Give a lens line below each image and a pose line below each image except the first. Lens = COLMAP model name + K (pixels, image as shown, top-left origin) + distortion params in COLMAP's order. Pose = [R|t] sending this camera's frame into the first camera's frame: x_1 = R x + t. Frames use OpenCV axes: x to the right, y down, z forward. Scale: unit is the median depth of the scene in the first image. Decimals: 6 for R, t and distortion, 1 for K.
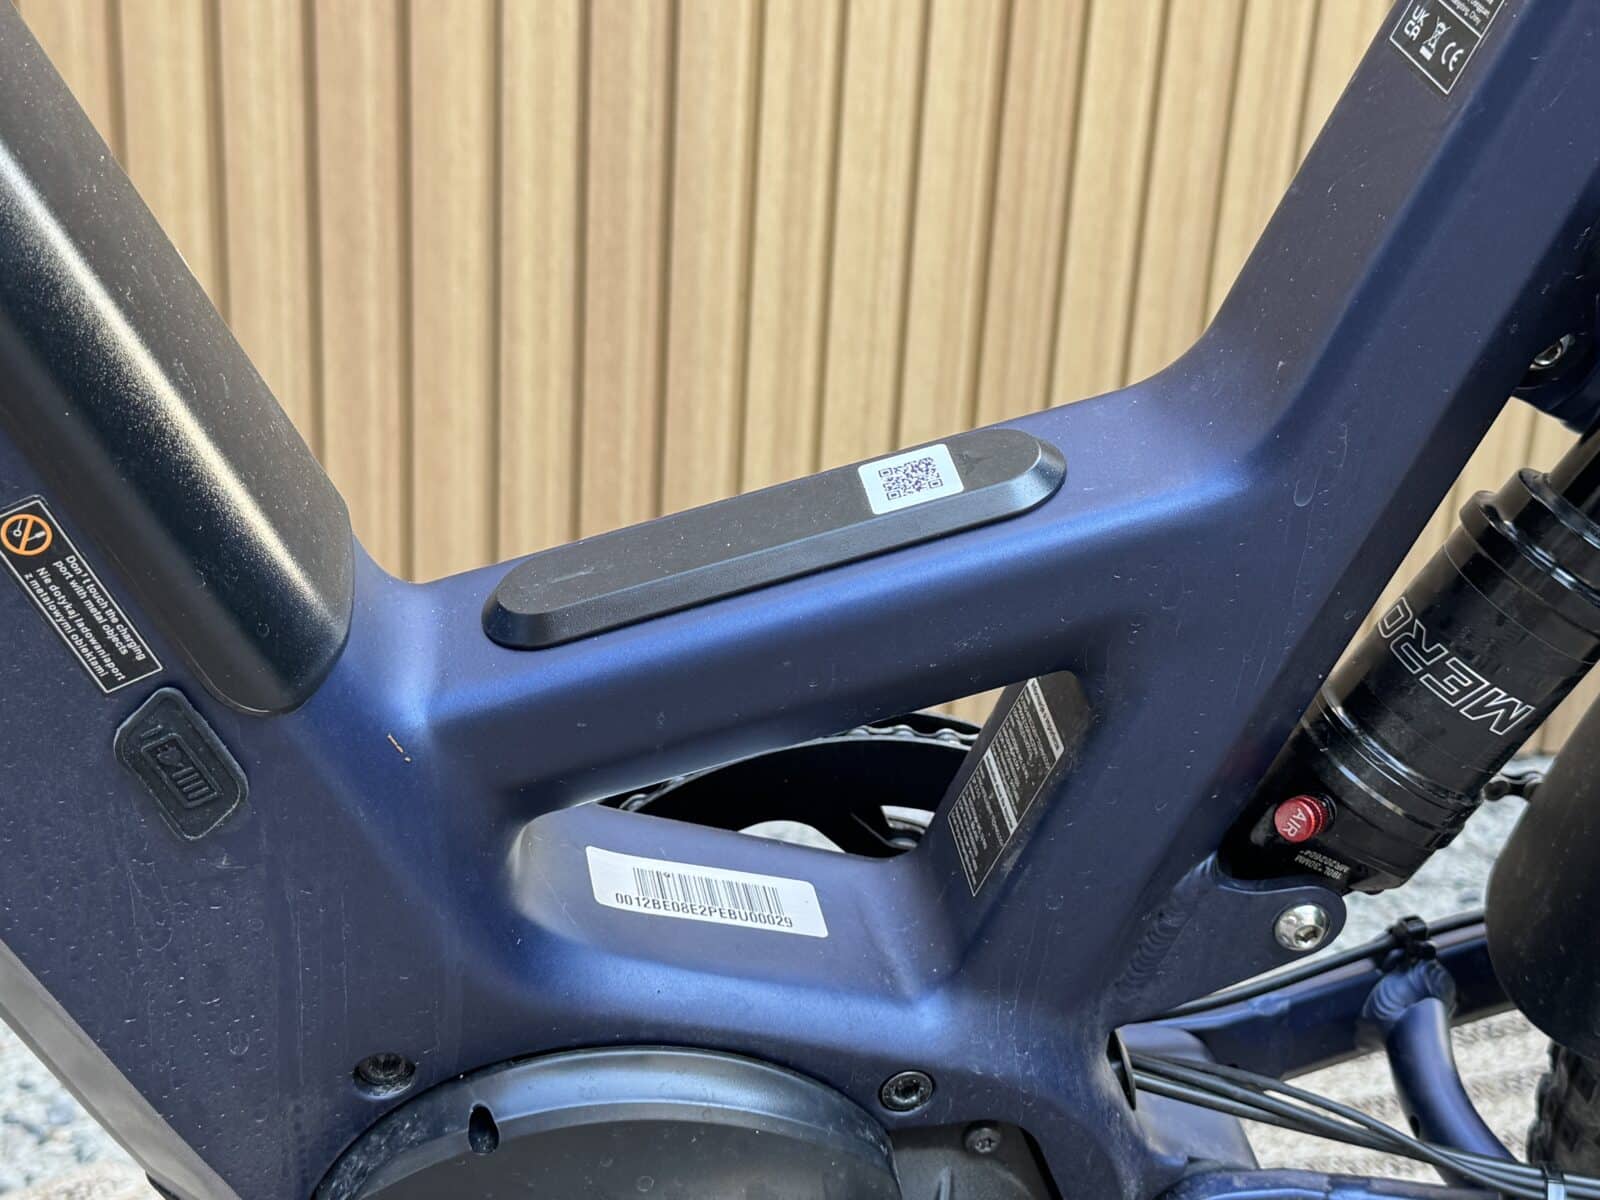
lens RADIAL K [[2276.1, 0, 806.3], [0, 2276.1, 621.0], [0, 0, 1]] dist [0.201933, -0.455384]
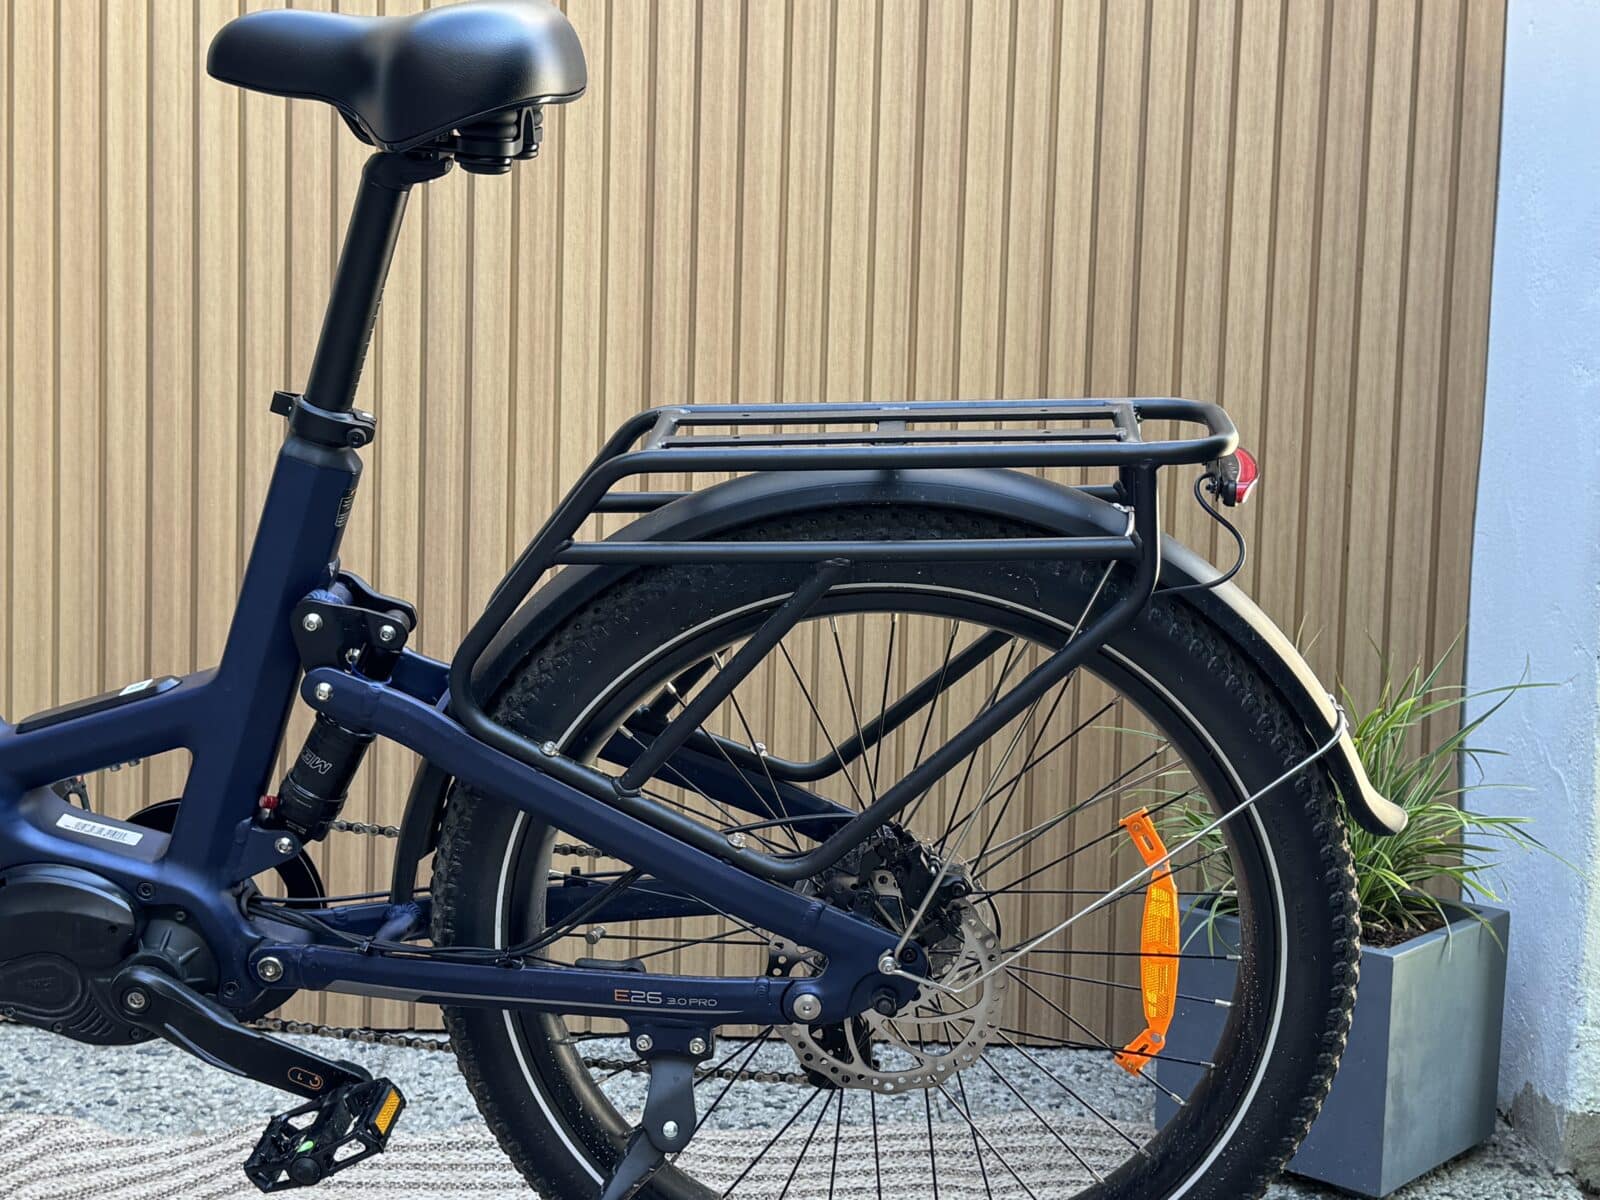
lens RADIAL K [[2276.1, 0, 806.3], [0, 2276.1, 621.0], [0, 0, 1]] dist [0.201933, -0.455384]
pose [[0.966712, -0.014506, -0.255455, 2.009670], [-0.059270, 0.958540, -0.278726, 0.788989], [0.248907, 0.284589, 0.925772, -2.089869]]
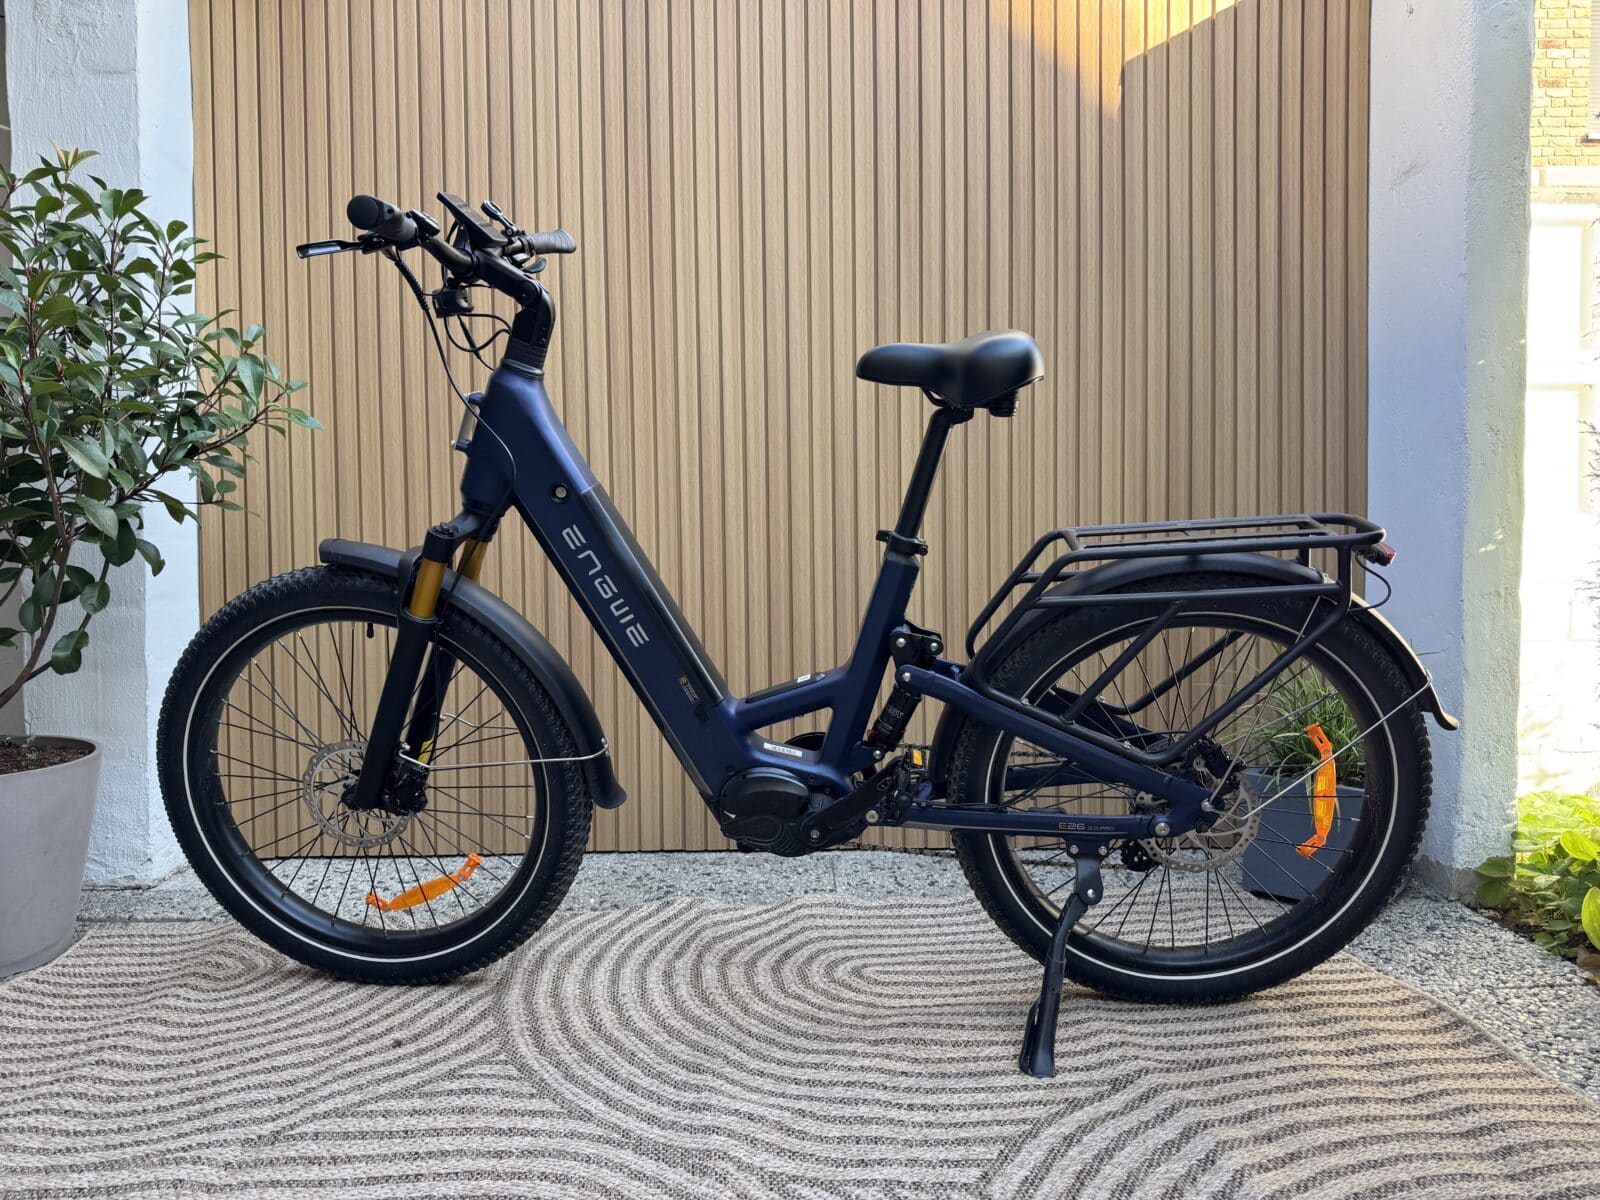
lens RADIAL K [[1147.1, 0, 800.0], [0, 1147.1, 600.0], [0, 0, 1]] dist [0.134255, -0.178266]
pose [[0.962787, -0.061700, -0.263125, 1.021880], [-0.024946, 0.949147, -0.313843, 0.851595], [0.269109, 0.308728, 0.912287, -2.384516]]
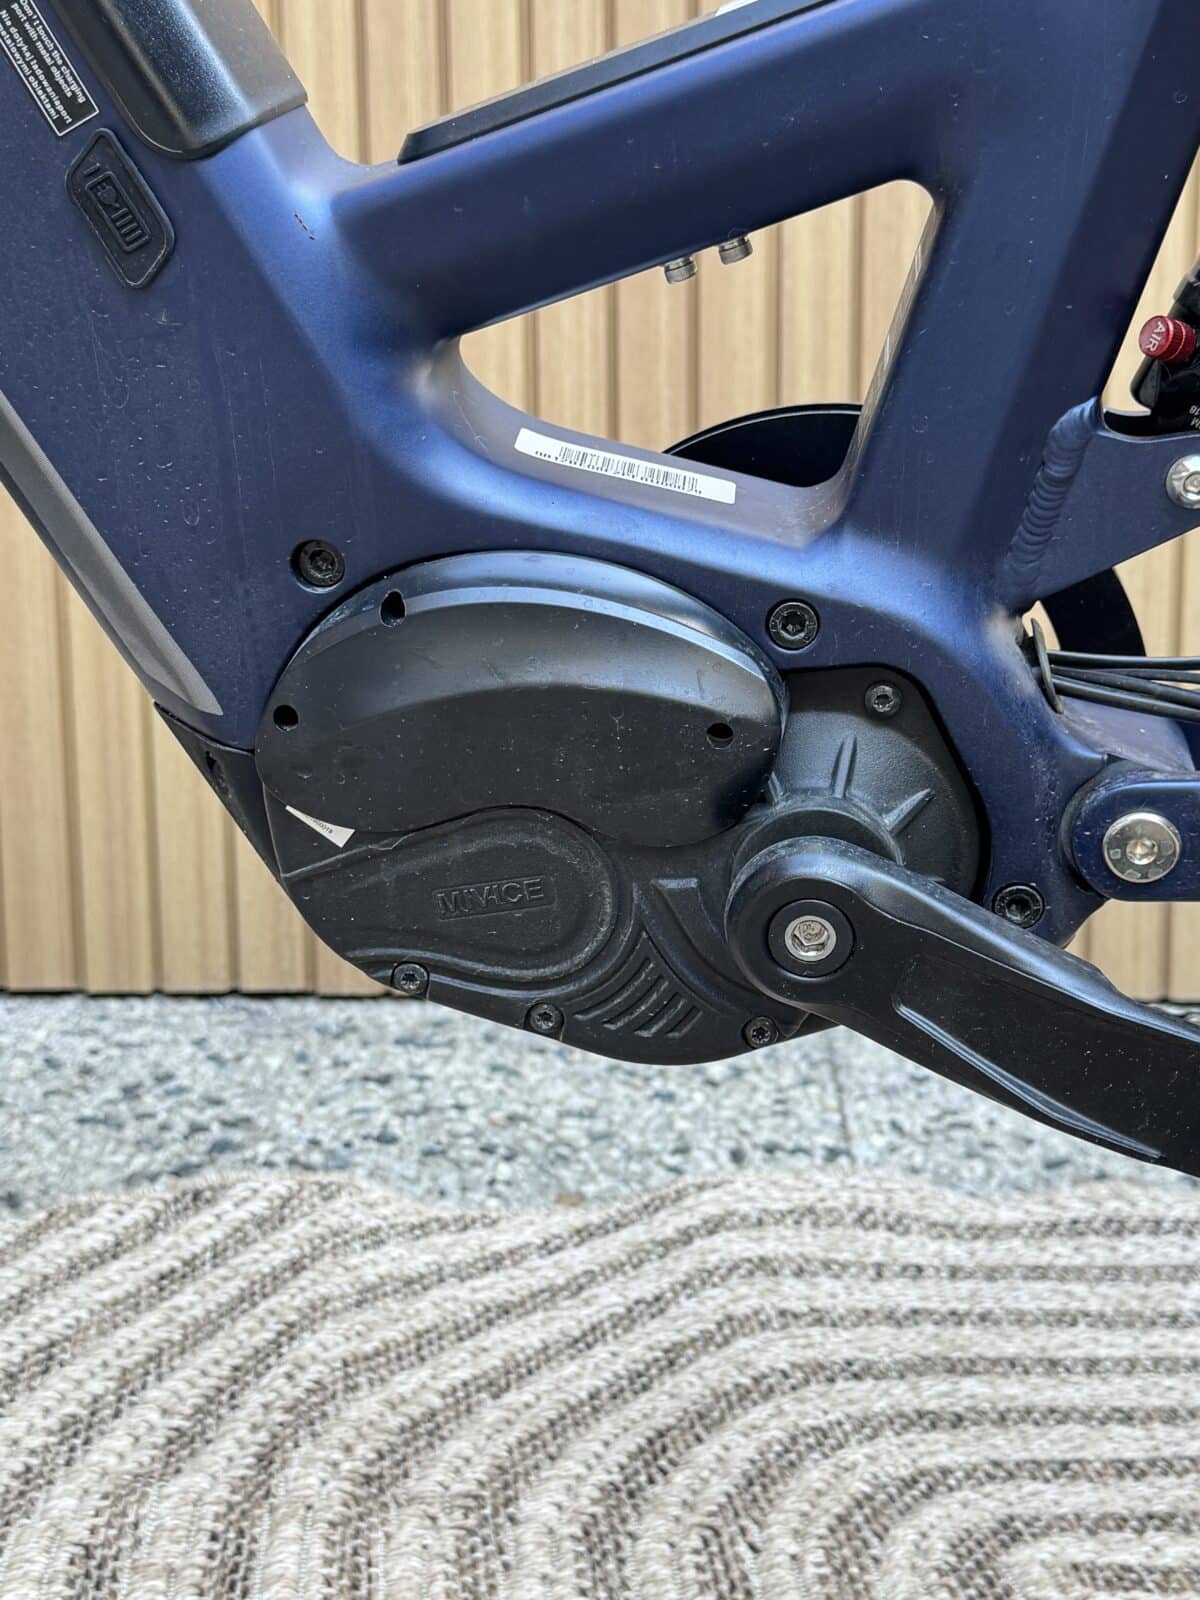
lens RADIAL K [[2276.1, 0, 624.1], [0, 2276.1, 801.7], [0, 0, 1]] dist [0.201933, -0.455384]
pose [[0.951620, -0.013607, -0.306974, 0.344873], [-0.044351, 0.982476, -0.181036, 0.563492], [0.304058, 0.185892, 0.934341, -0.006340]]
